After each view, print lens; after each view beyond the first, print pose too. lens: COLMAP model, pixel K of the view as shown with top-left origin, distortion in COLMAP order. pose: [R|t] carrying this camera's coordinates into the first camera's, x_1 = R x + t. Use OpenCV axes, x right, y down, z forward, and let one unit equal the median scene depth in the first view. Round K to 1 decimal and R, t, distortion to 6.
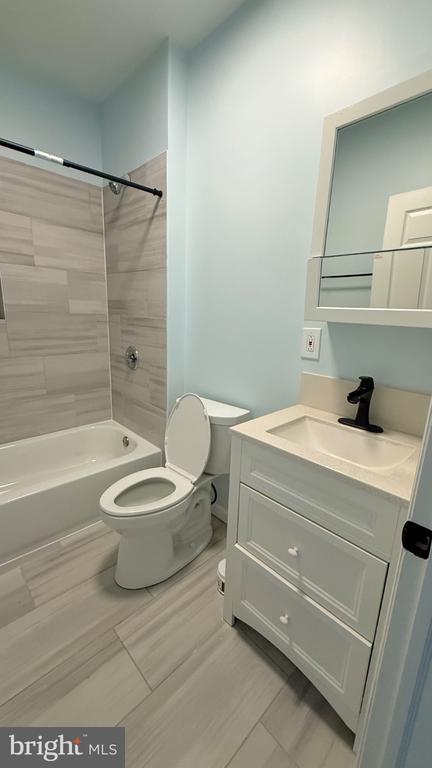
lens RADIAL K [[306.9, 0, 216.0], [0, 306.9, 382.3], [0, 0, 1]] dist [0.000195, 0.000109]
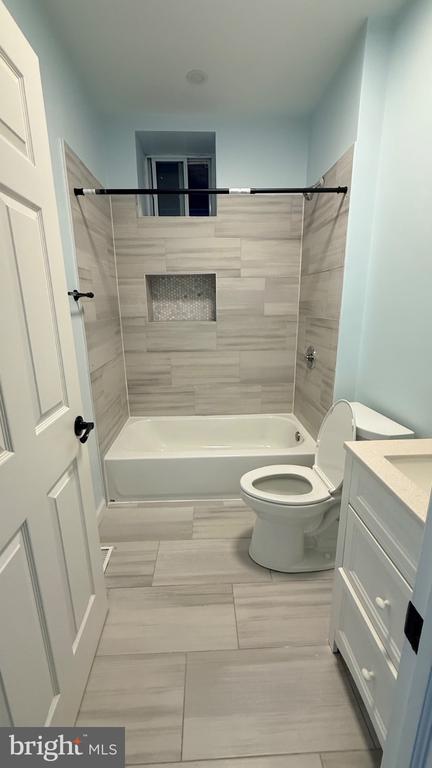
lens RADIAL K [[306.9, 0, 216.0], [0, 306.9, 382.3], [0, 0, 1]] dist [0.000195, 0.000109]
pose [[0.748938, 0.120793, -0.651537, 0.185035], [-0.111471, 0.992199, 0.055814, -0.021040], [0.653196, 0.030826, 0.756561, 0.022327]]
